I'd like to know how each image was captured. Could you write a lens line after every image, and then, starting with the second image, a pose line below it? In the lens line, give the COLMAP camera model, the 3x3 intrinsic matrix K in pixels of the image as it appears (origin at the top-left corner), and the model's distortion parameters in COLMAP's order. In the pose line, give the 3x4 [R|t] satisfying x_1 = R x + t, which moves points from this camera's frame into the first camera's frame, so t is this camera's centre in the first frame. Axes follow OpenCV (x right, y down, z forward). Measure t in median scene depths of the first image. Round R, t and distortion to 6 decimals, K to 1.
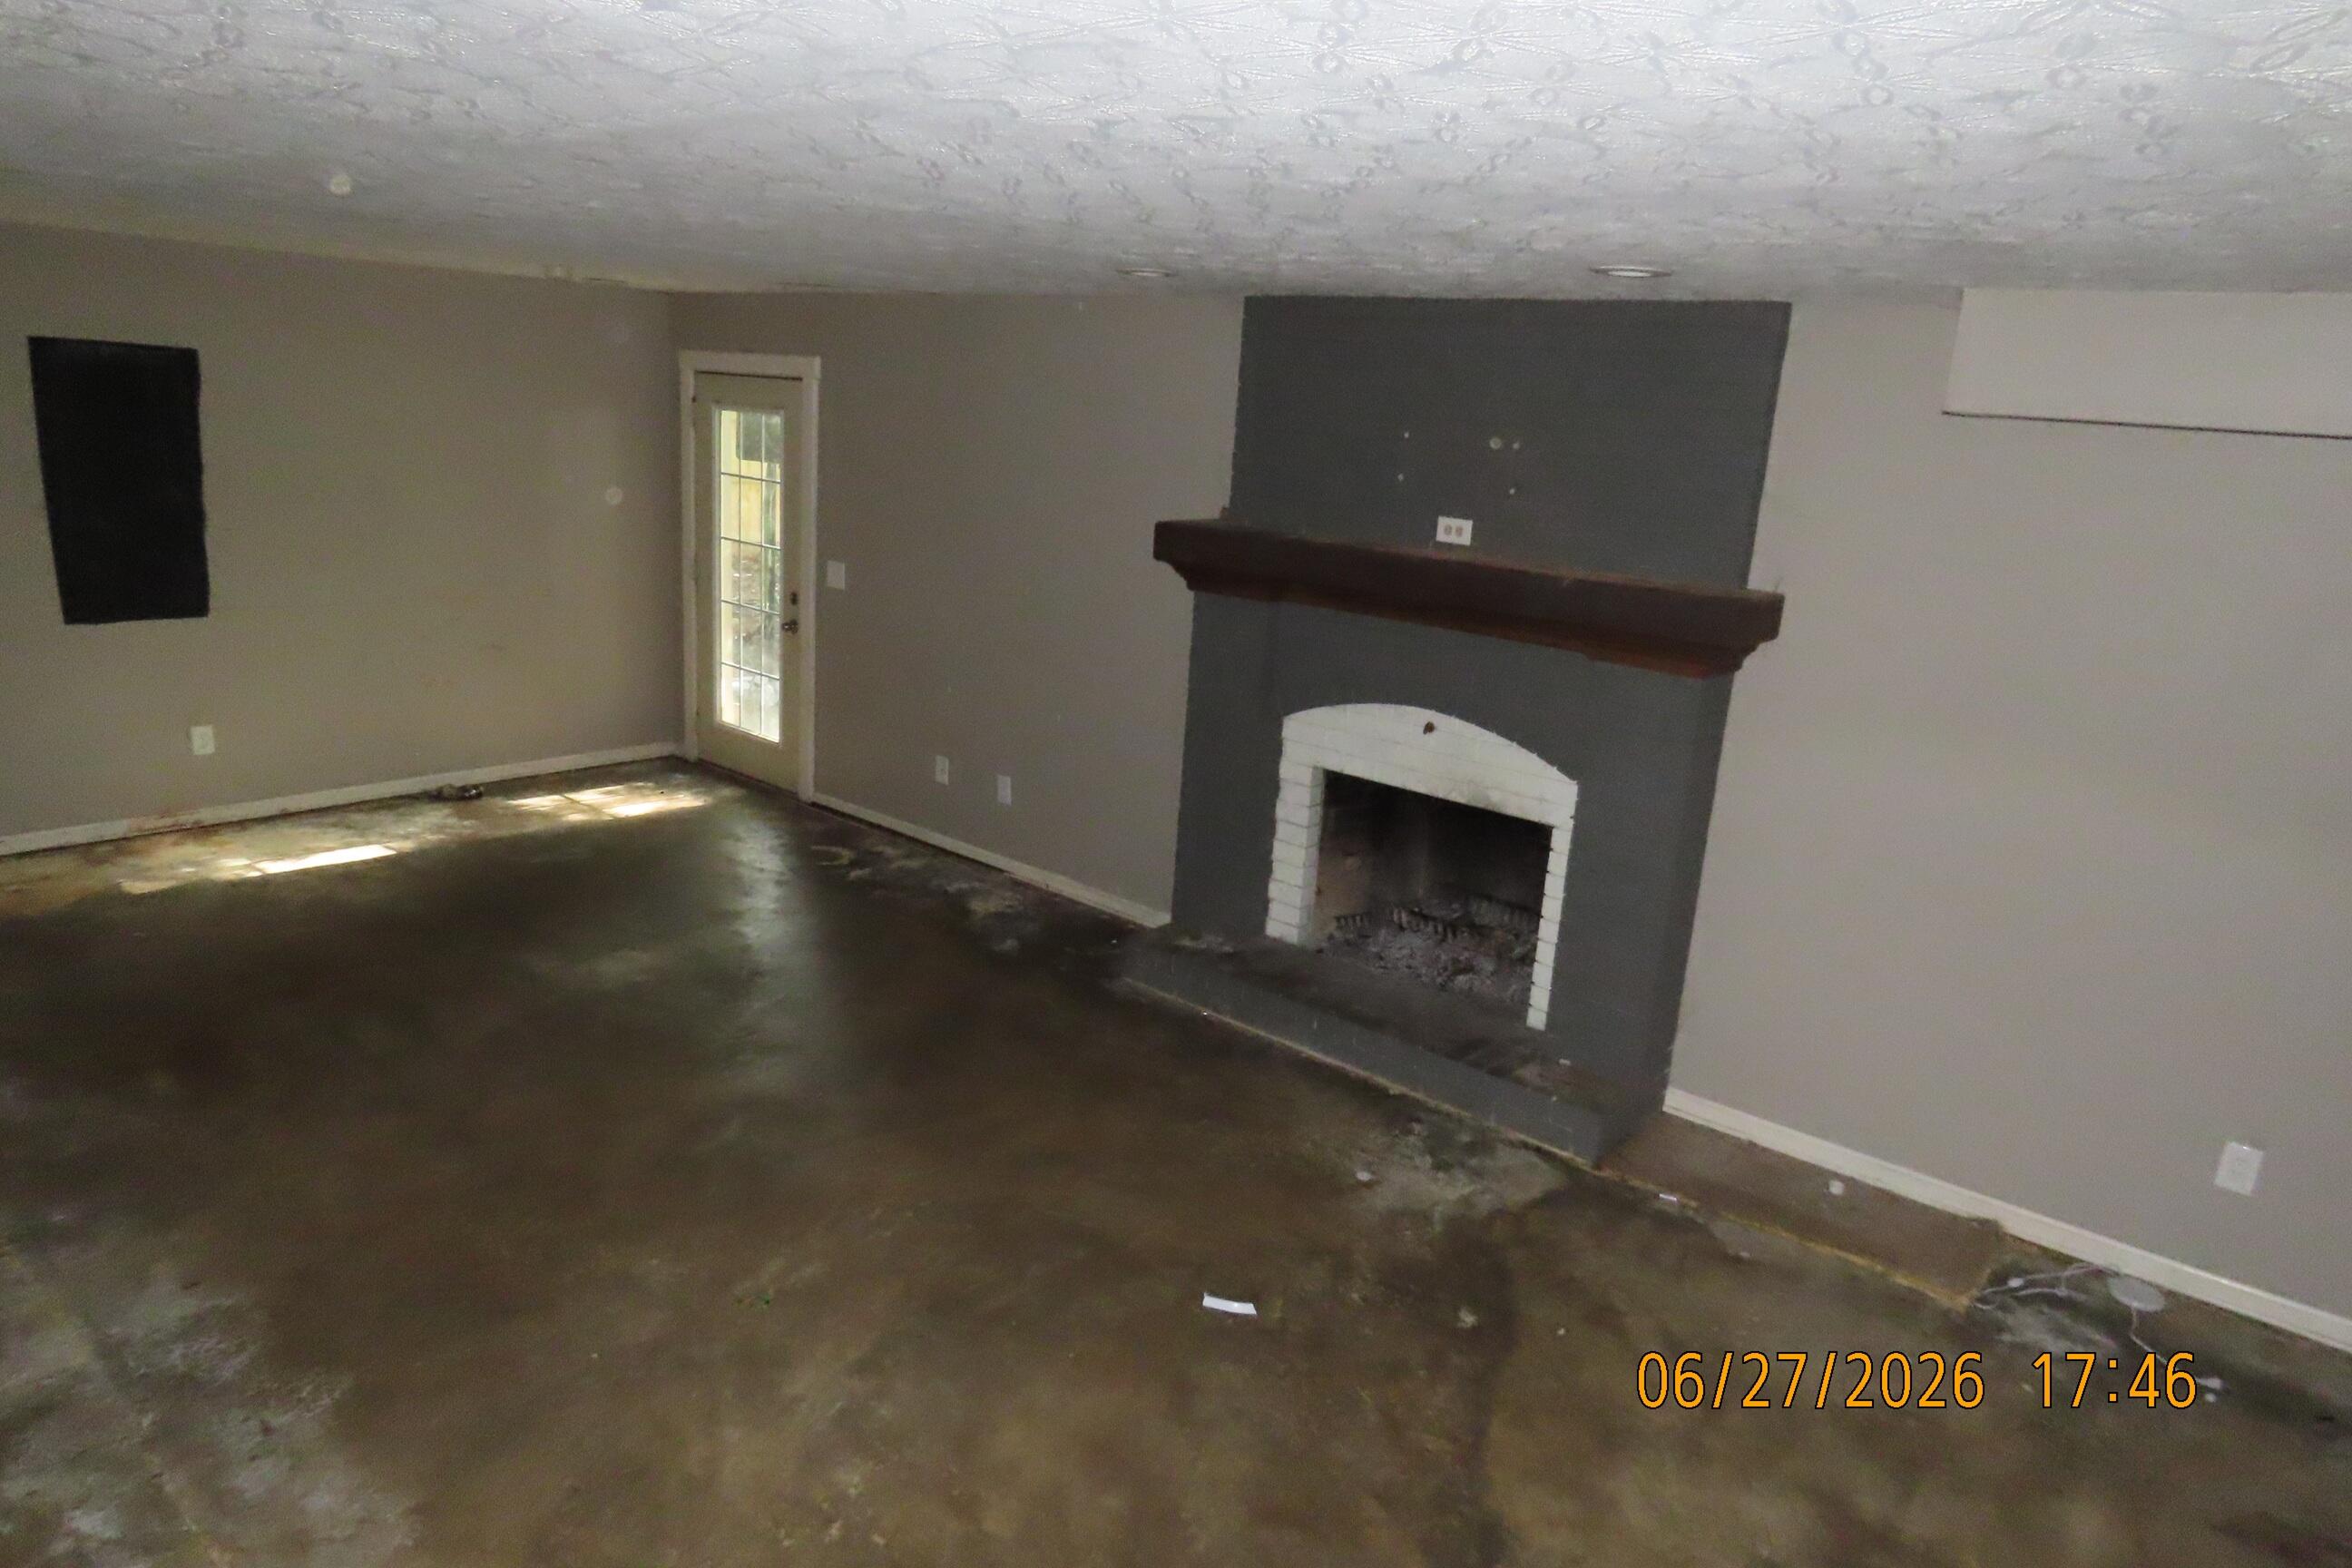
lens RADIAL K [[1492.9, 0, 1182.5], [0, 1492.9, 801.5], [0, 0, 1]] dist [-0.007935, 0.001121]
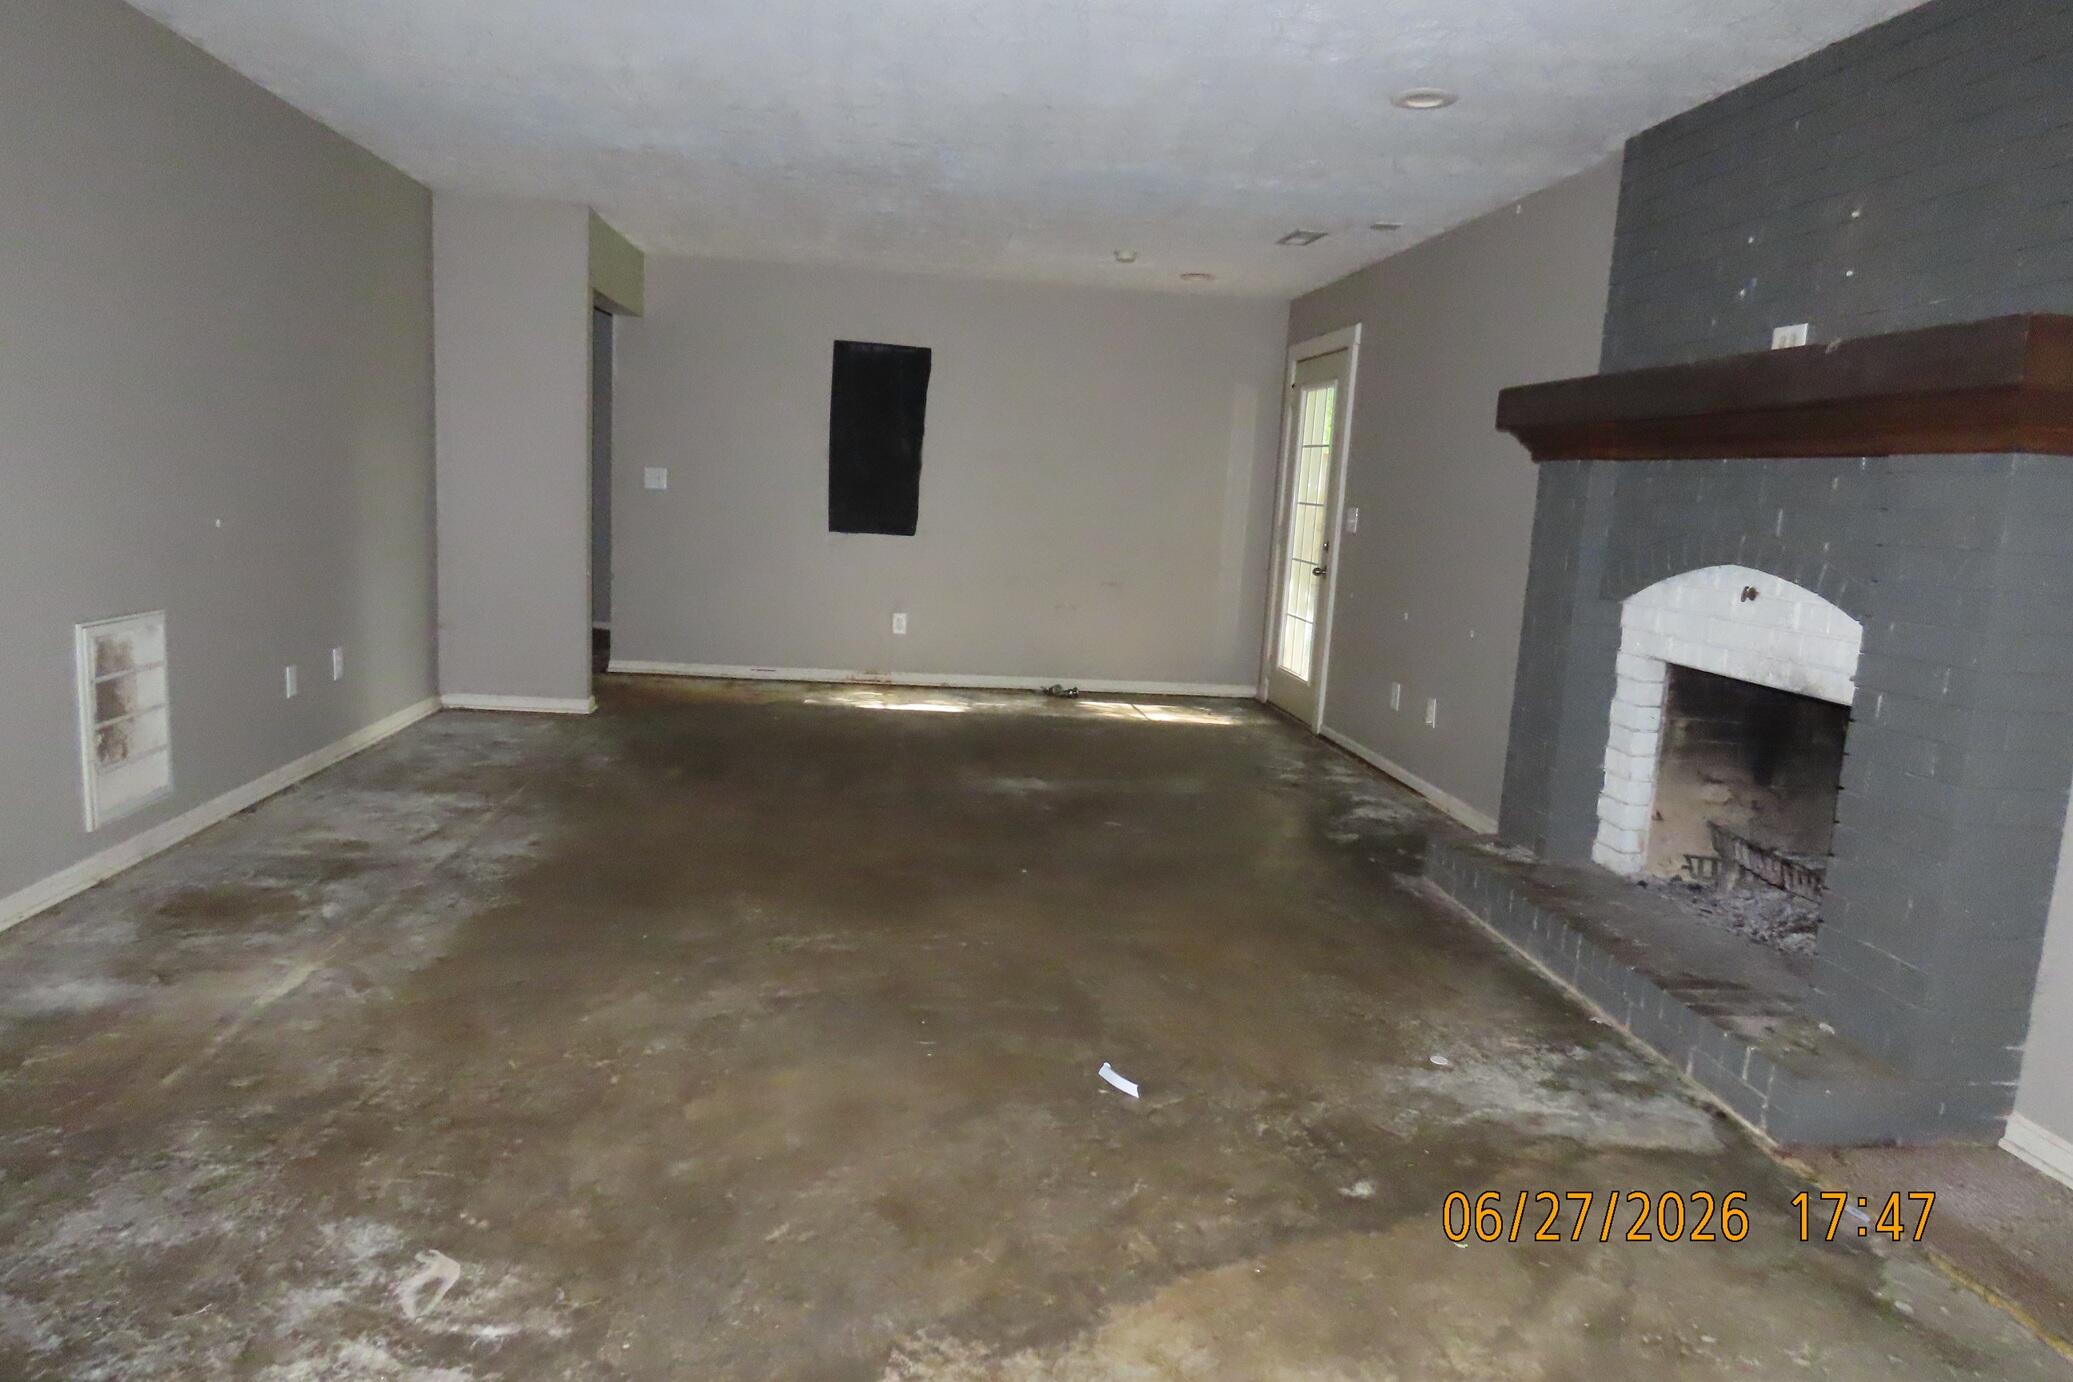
lens RADIAL K [[1315.8, 0, 1042.3], [0, 1315.8, 706.5], [0, 0, 1]] dist [-0.007935, 0.001121]
pose [[0.724513, 0.084891, -0.684013, 0.378634], [-0.187033, 0.979366, -0.076561, 0.134807], [0.663400, 0.183402, 0.725441, 0.254963]]
